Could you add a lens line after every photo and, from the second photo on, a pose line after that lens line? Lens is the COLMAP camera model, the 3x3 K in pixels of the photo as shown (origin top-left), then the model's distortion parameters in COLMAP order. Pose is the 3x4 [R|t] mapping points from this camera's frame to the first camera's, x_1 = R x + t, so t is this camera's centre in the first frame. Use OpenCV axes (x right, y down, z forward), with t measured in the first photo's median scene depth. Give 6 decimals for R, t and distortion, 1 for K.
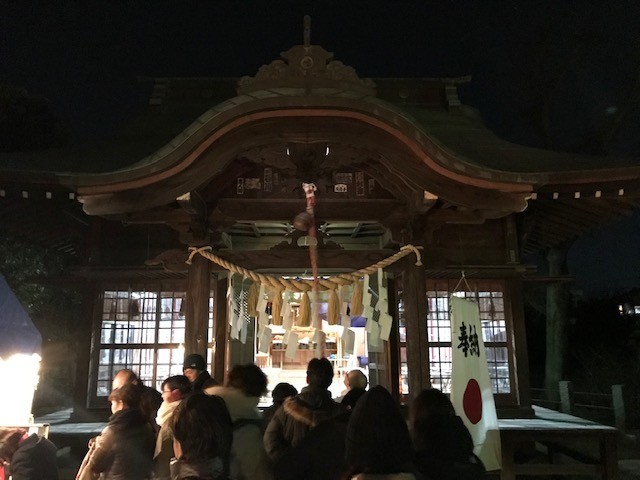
lens RADIAL K [[515.7, 0, 320.0], [0, 515.7, 240.0], [0, 0, 1]] dist [0.012662, -0.001481]
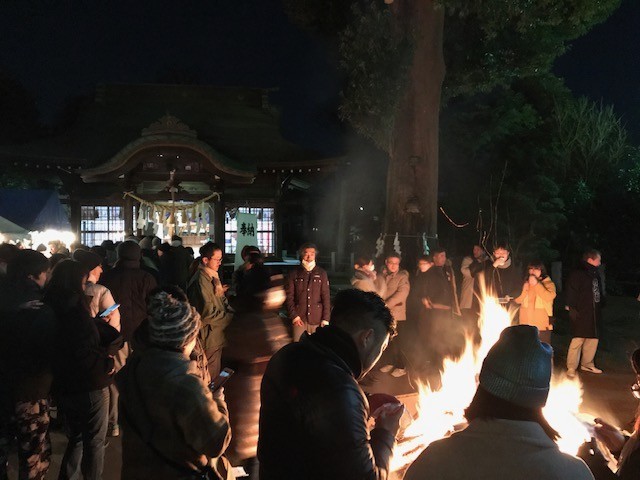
lens RADIAL K [[515.7, 0, 320.0], [0, 515.7, 240.0], [0, 0, 1]] dist [0.012662, -0.001481]
pose [[0.991466, 0.000515, 0.130366, 0.354864], [-0.027171, 0.978849, 0.202771, -0.290147], [-0.127504, -0.204582, 0.970509, -1.572554]]
